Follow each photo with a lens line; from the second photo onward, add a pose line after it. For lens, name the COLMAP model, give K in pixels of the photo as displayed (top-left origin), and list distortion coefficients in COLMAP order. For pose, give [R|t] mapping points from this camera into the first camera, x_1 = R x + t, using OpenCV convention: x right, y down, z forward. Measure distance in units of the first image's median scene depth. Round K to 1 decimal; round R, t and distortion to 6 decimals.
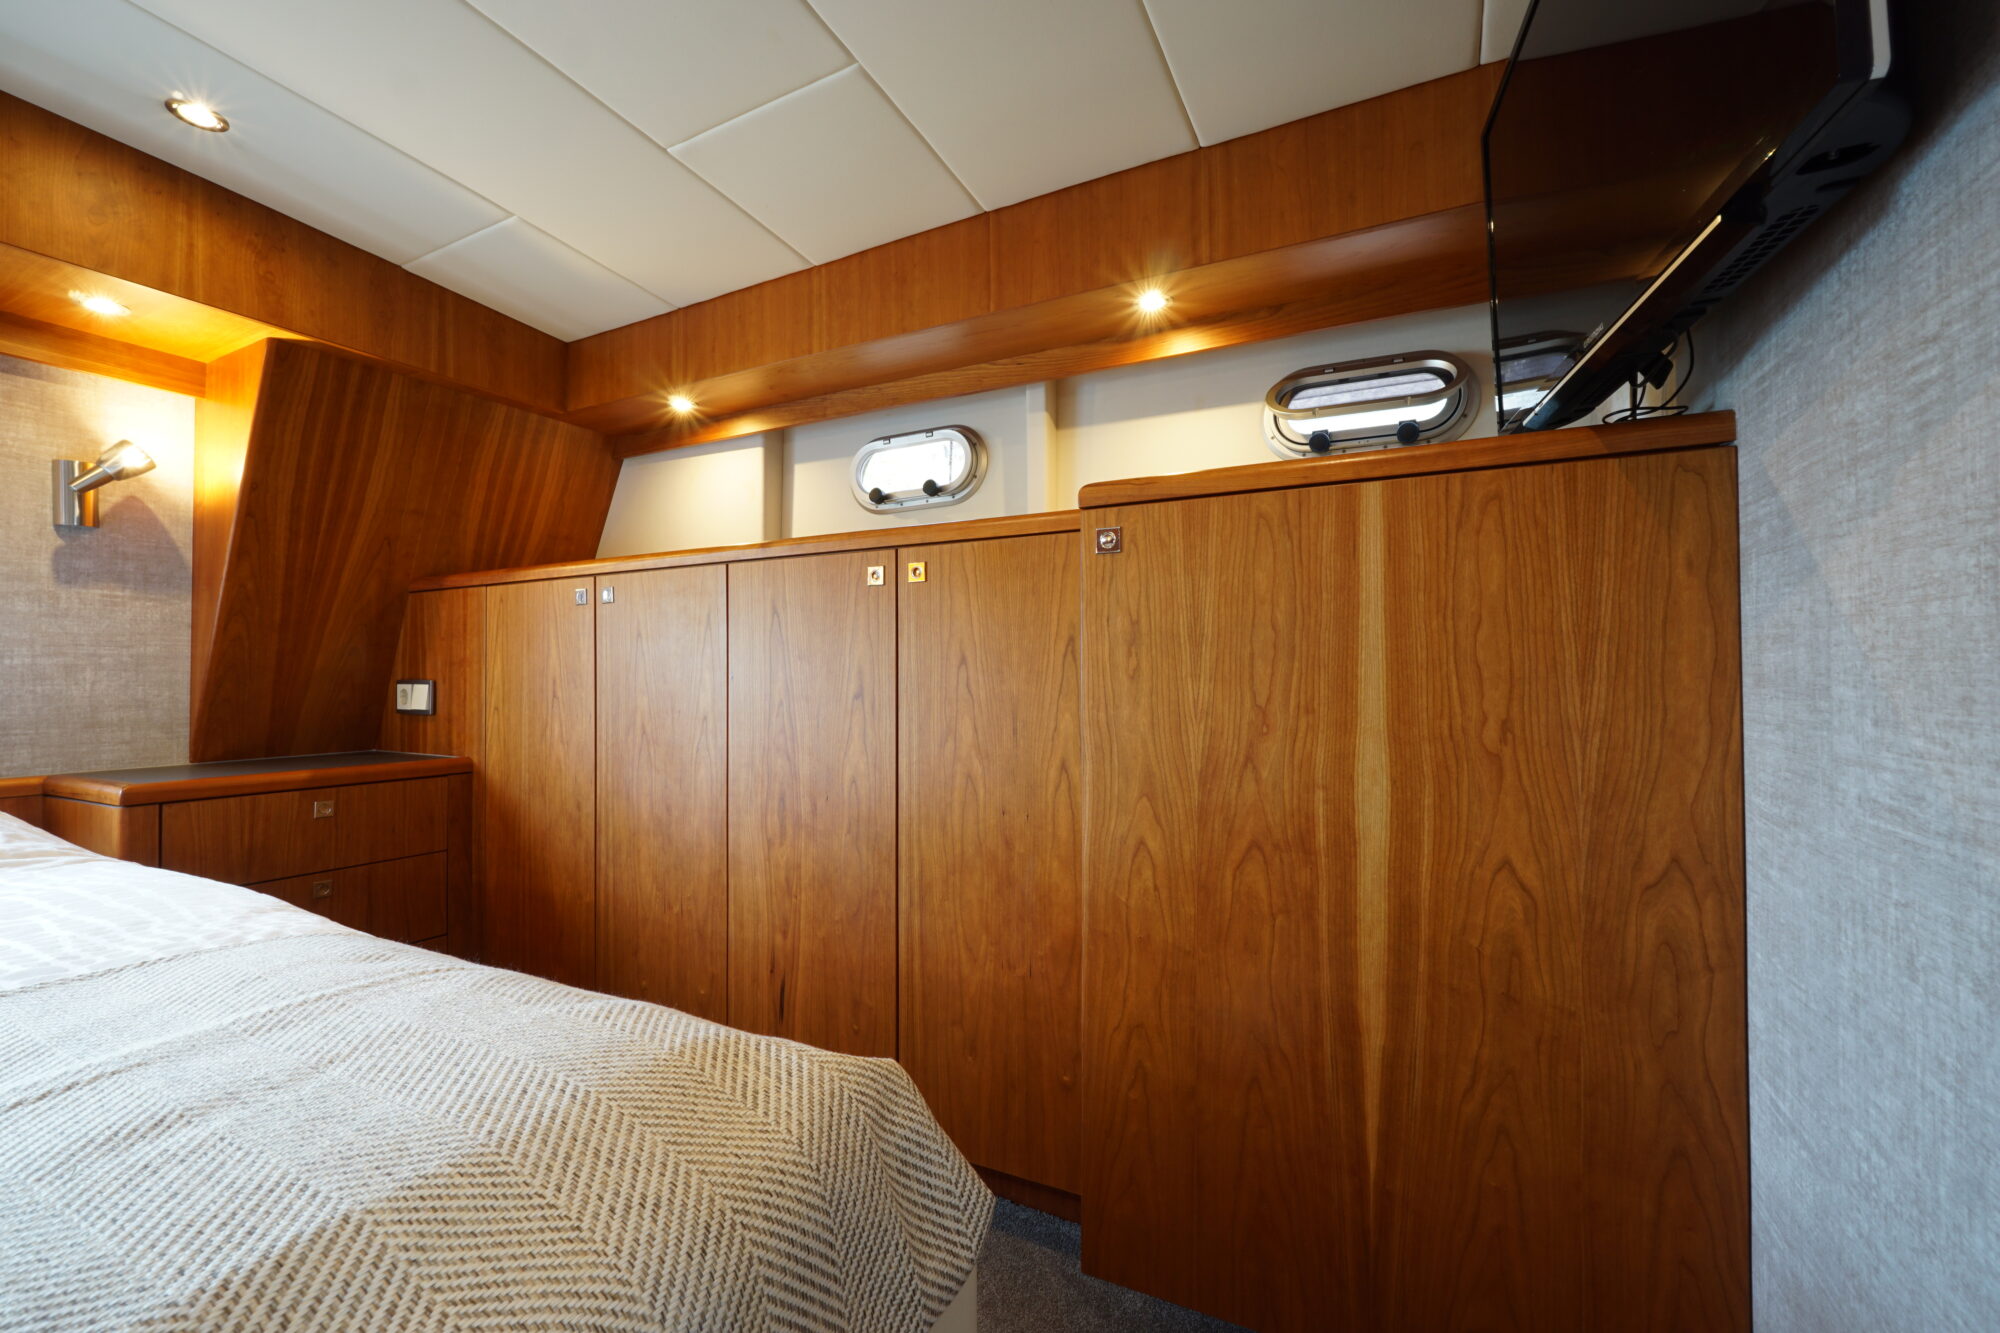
lens RADIAL K [[840.5, 0, 999.5], [0, 840.5, 664.8], [0, 0, 1]] dist [-0.017609, 0.007494]
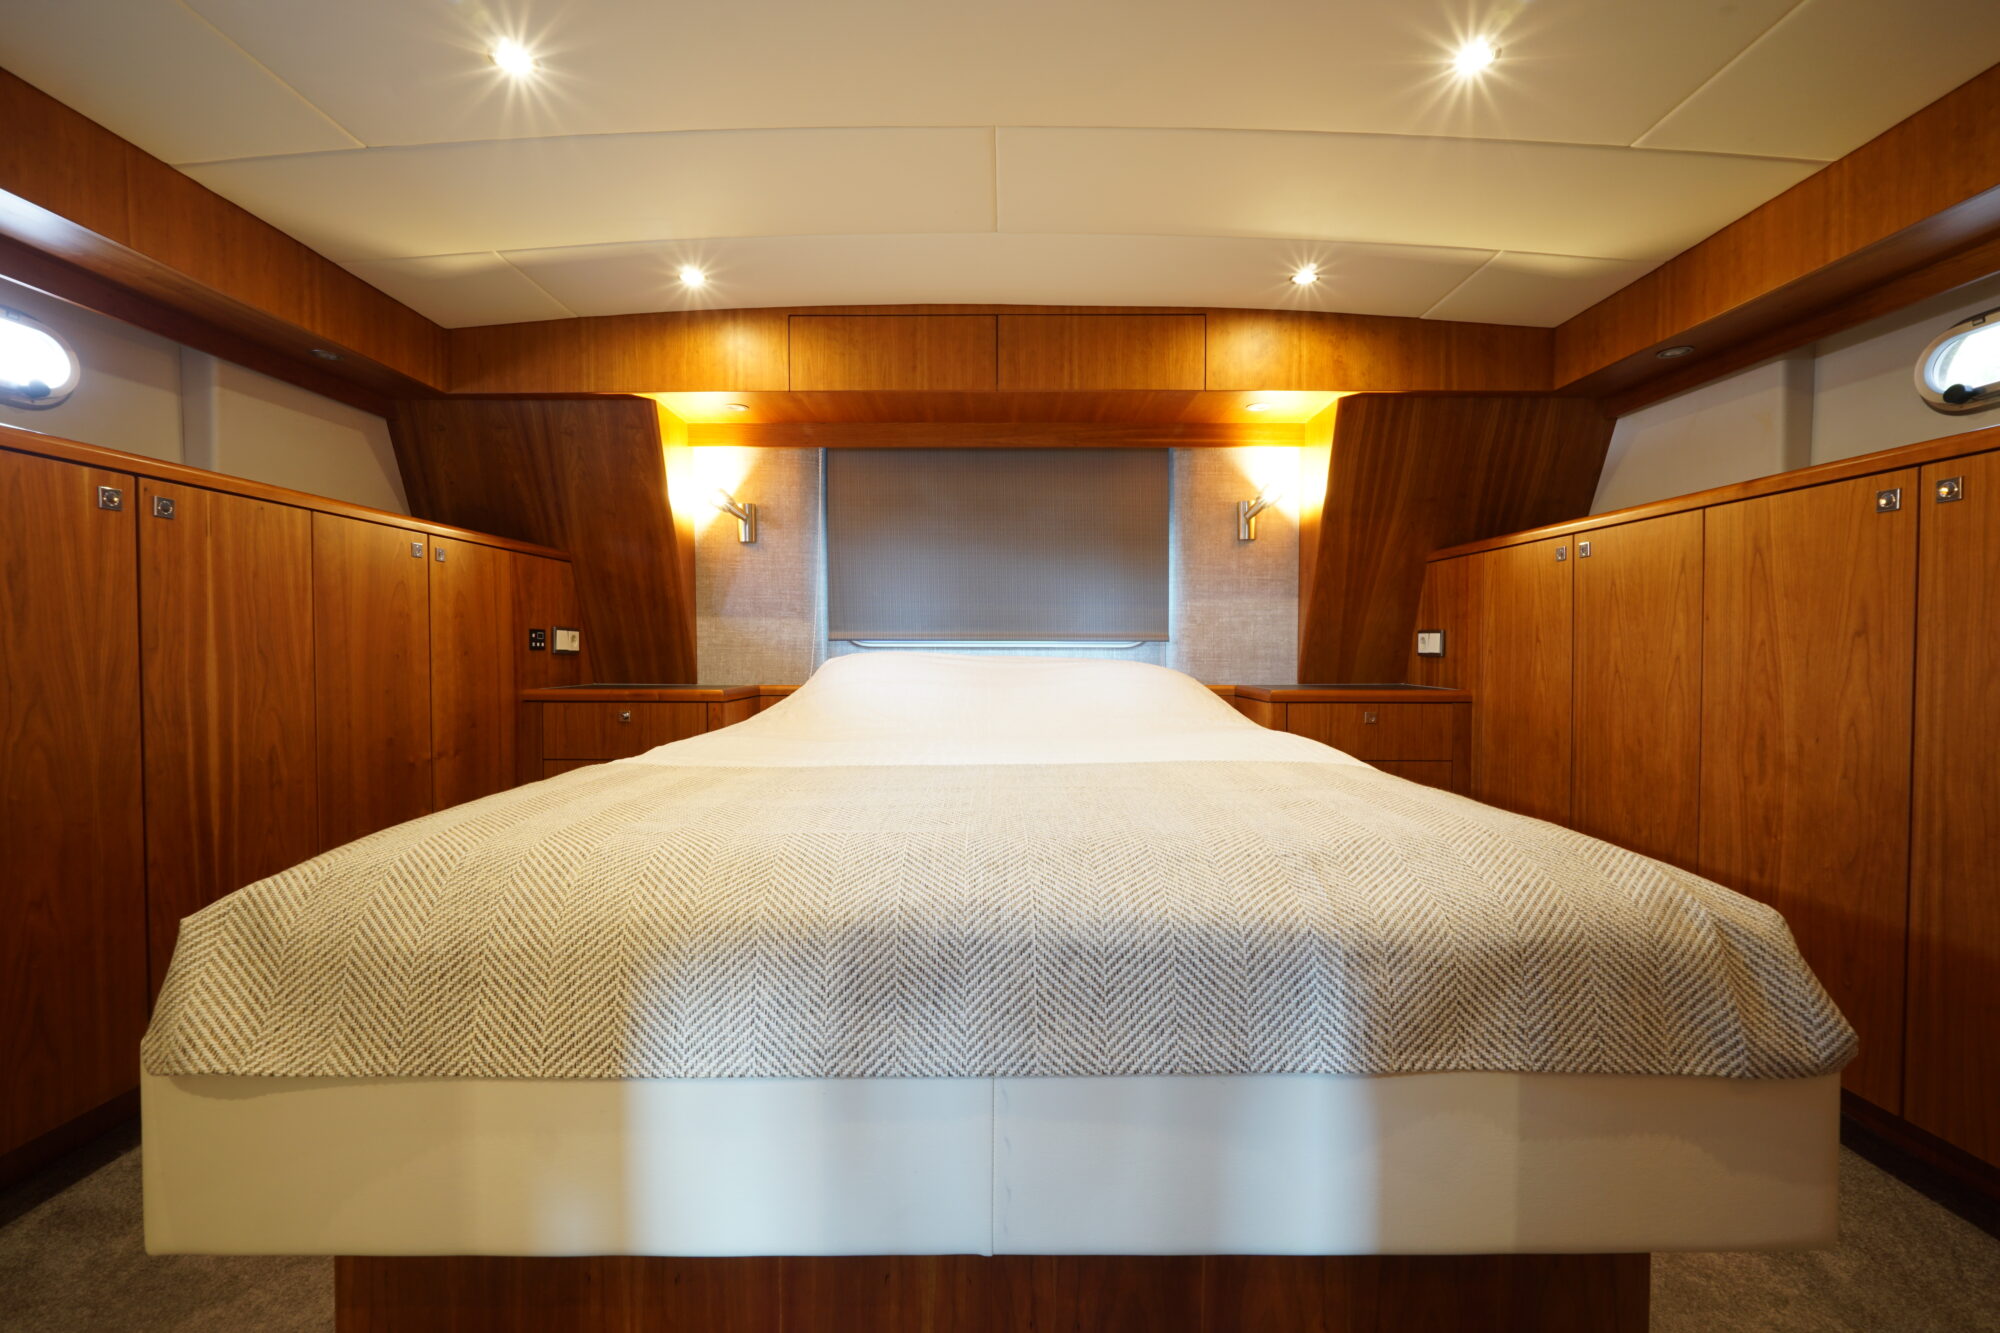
lens RADIAL K [[840.5, 0, 999.5], [0, 840.5, 664.8], [0, 0, 1]] dist [-0.017609, 0.007494]
pose [[0.455279, 0.023340, -0.890043, 0.195863], [0.012377, 0.999394, 0.032538, 0.027465], [0.890263, -0.025830, 0.454714, -0.242224]]
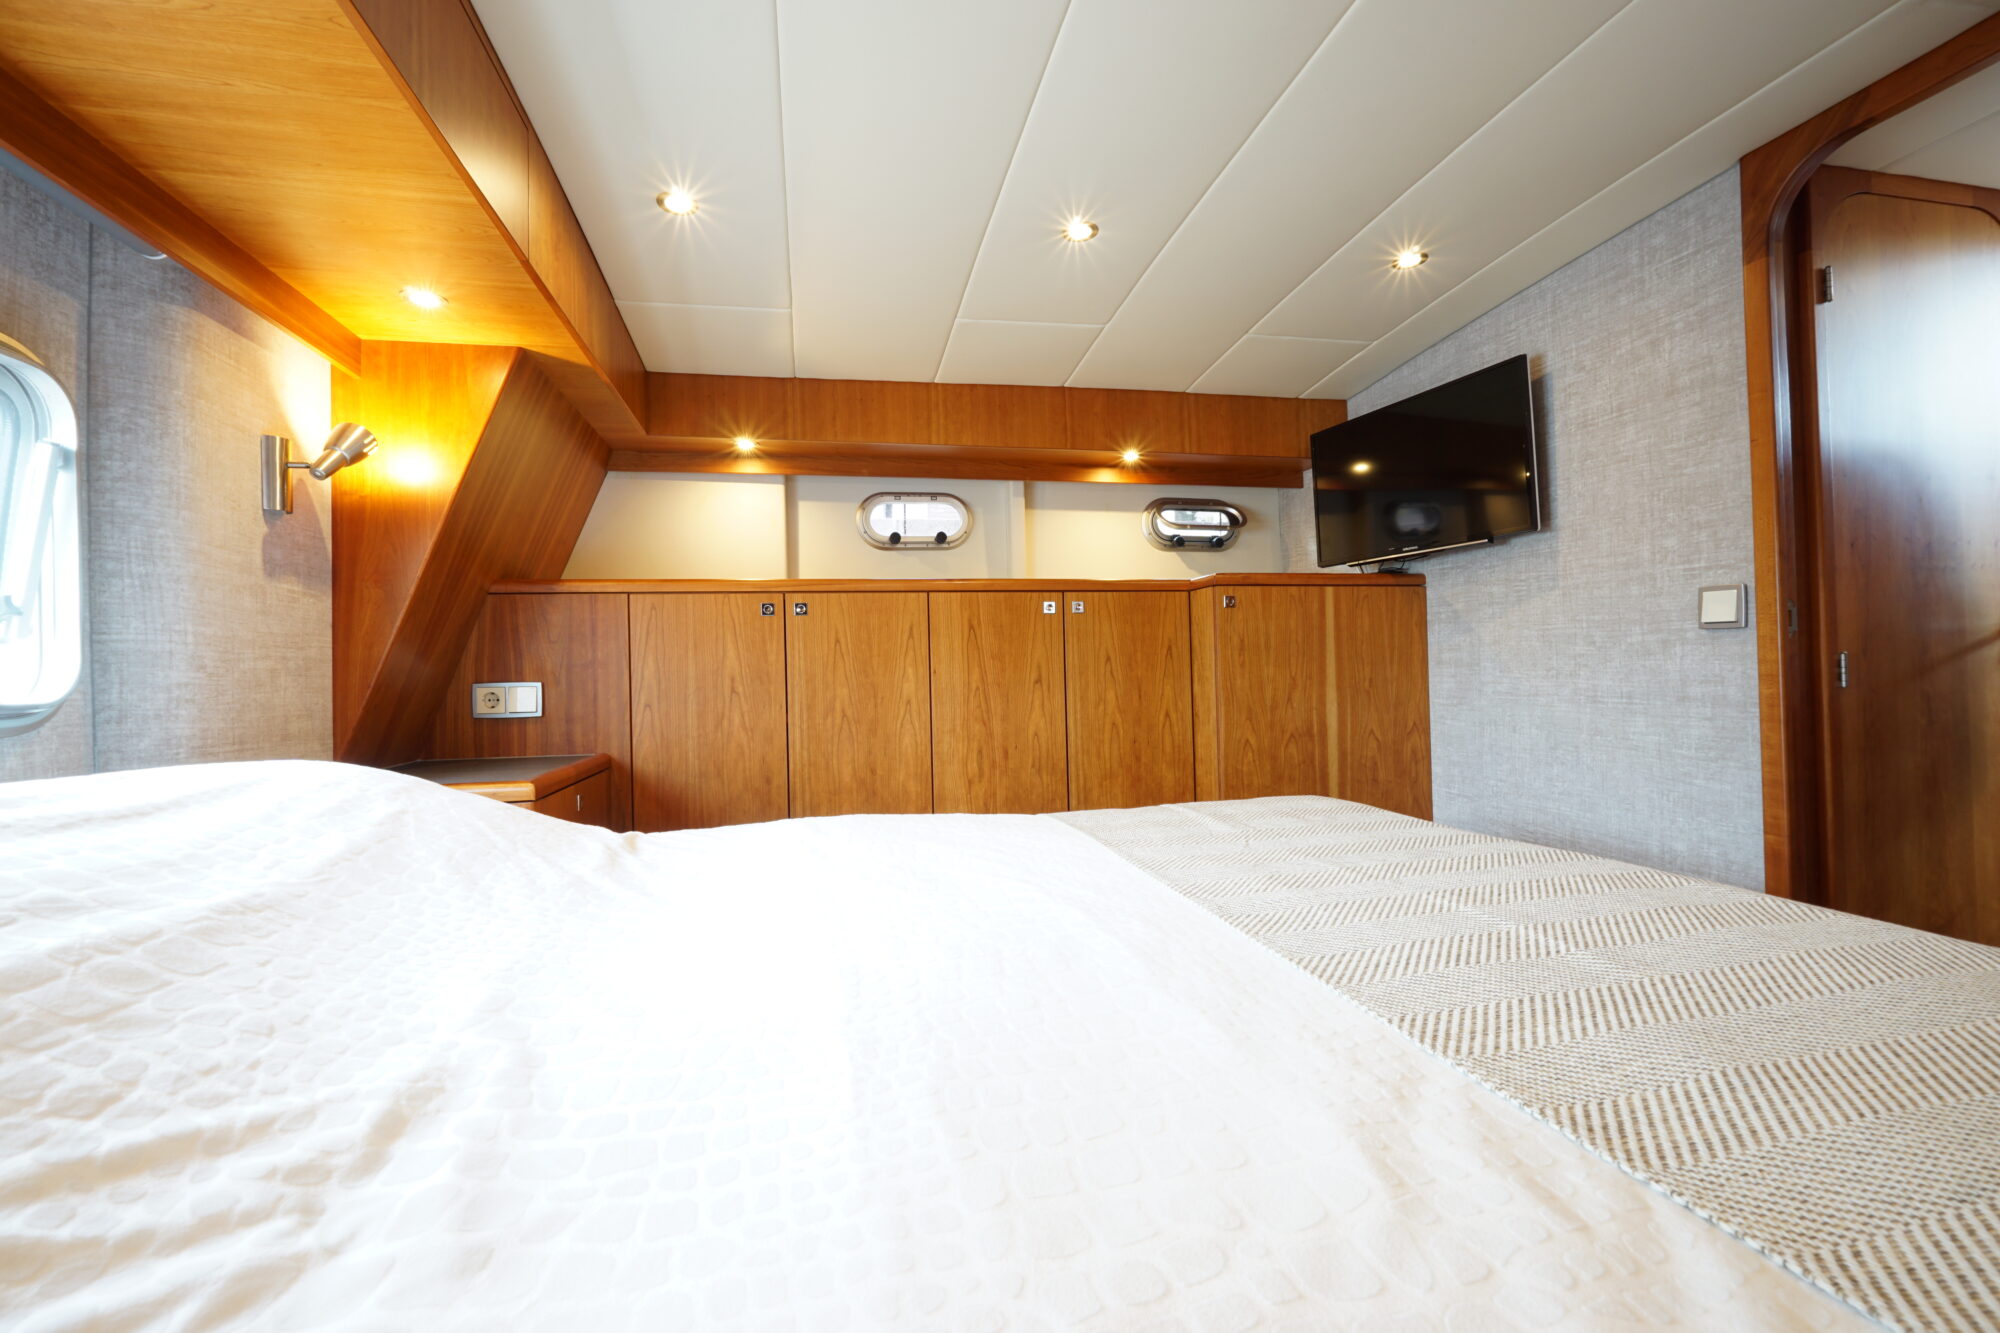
lens RADIAL K [[840.5, 0, 999.5], [0, 840.5, 664.8], [0, 0, 1]] dist [-0.017609, 0.007494]
pose [[0.766239, -0.008717, 0.642496, -1.130370], [0.011064, 0.999939, 0.000371, 0.003554], [-0.642460, 0.006825, 0.766289, -0.170959]]
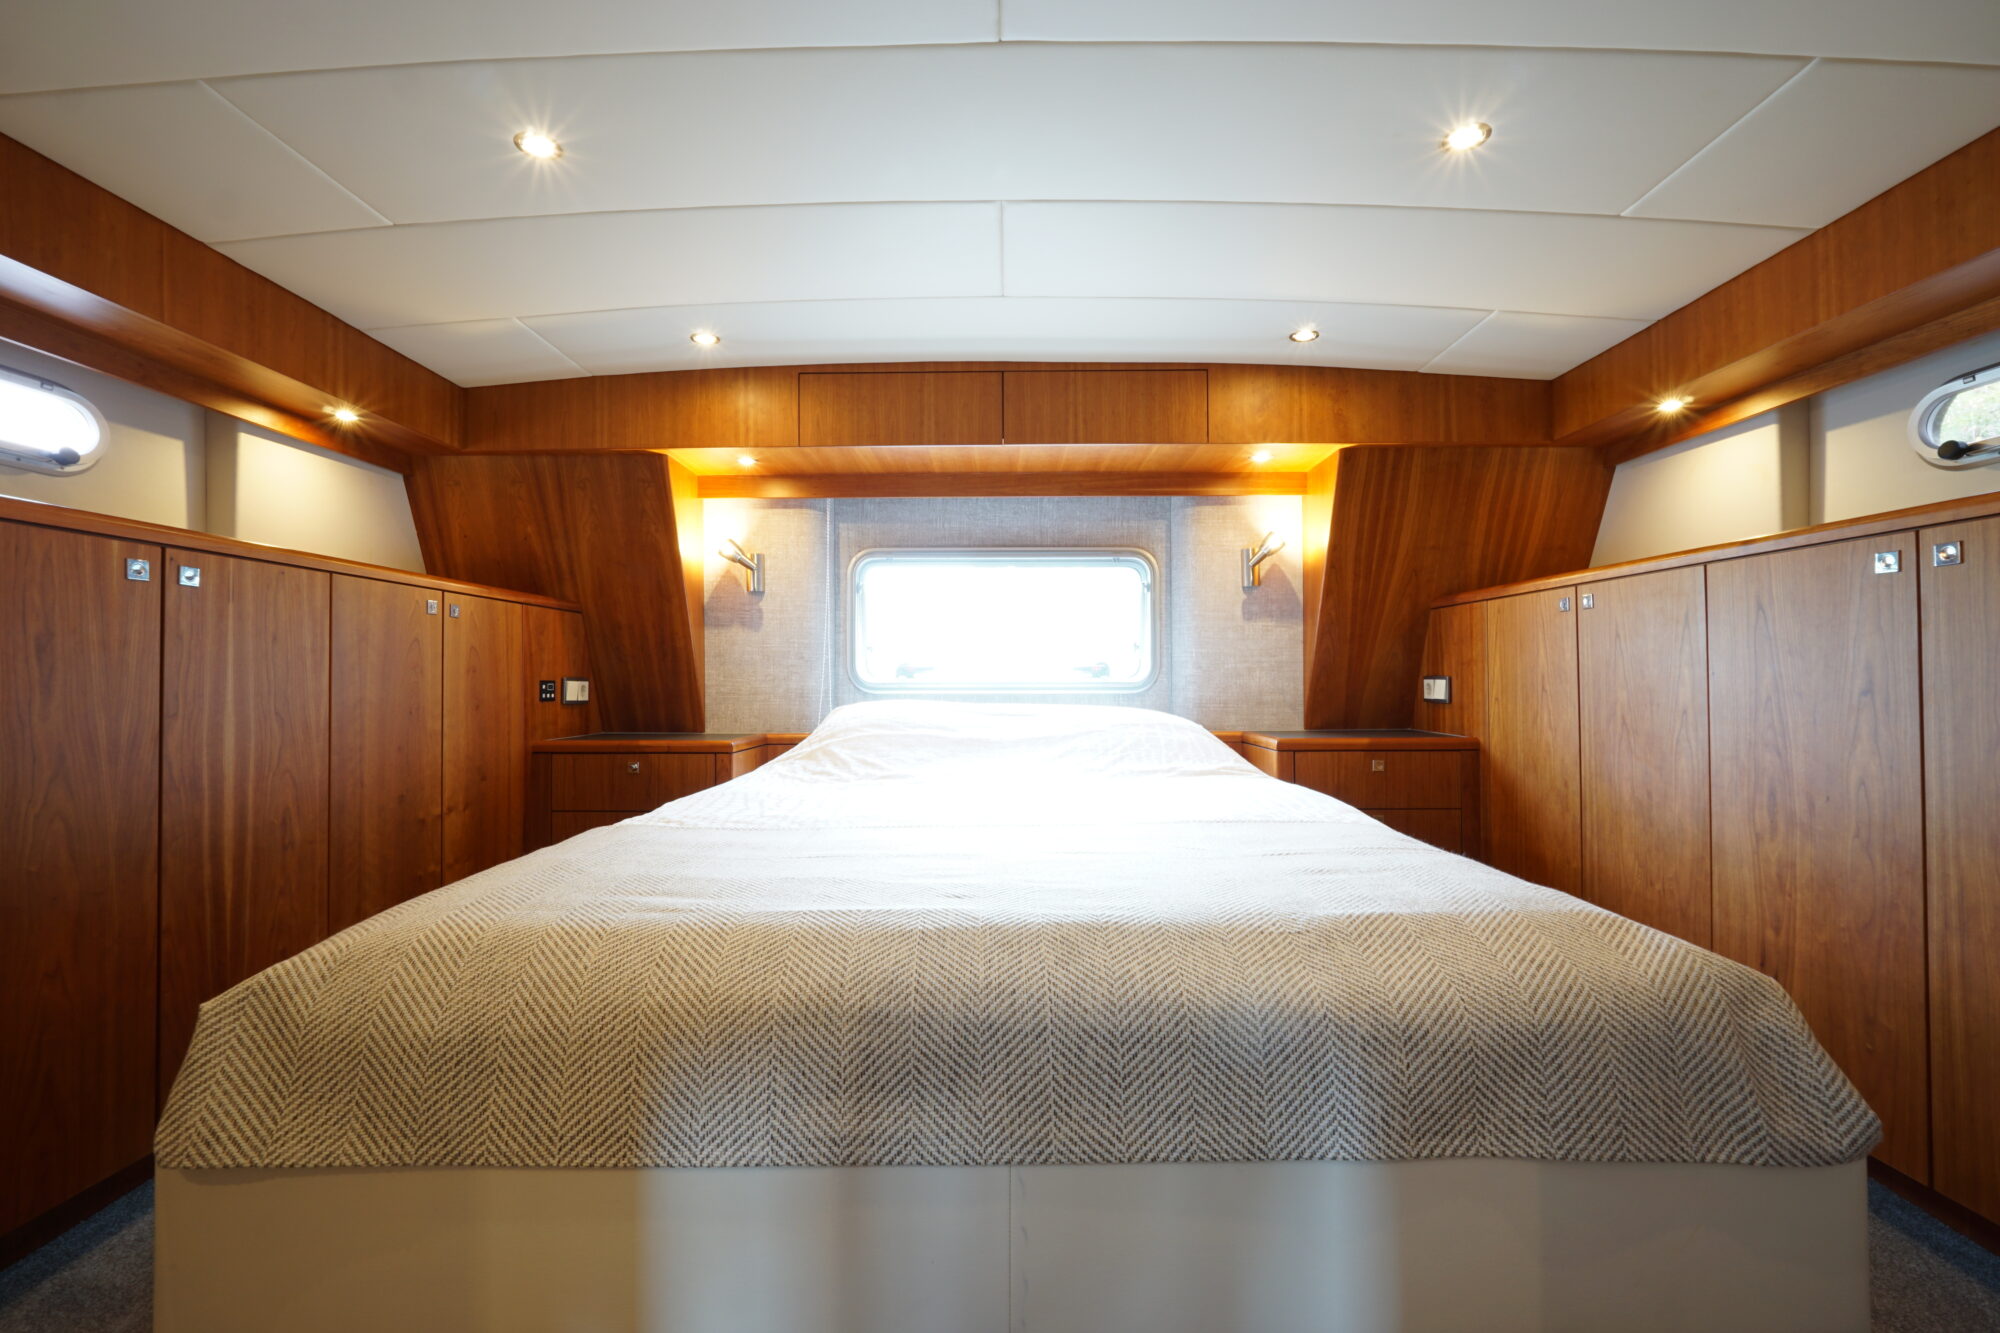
lens RADIAL K [[840.5, 0, 999.5], [0, 840.5, 664.8], [0, 0, 1]] dist [-0.017609, 0.007494]
pose [[0.451483, -0.013234, -0.892182, 0.199418], [0.016928, 0.999837, -0.006264, -0.003779], [0.892119, -0.012275, 0.451634, -0.250575]]
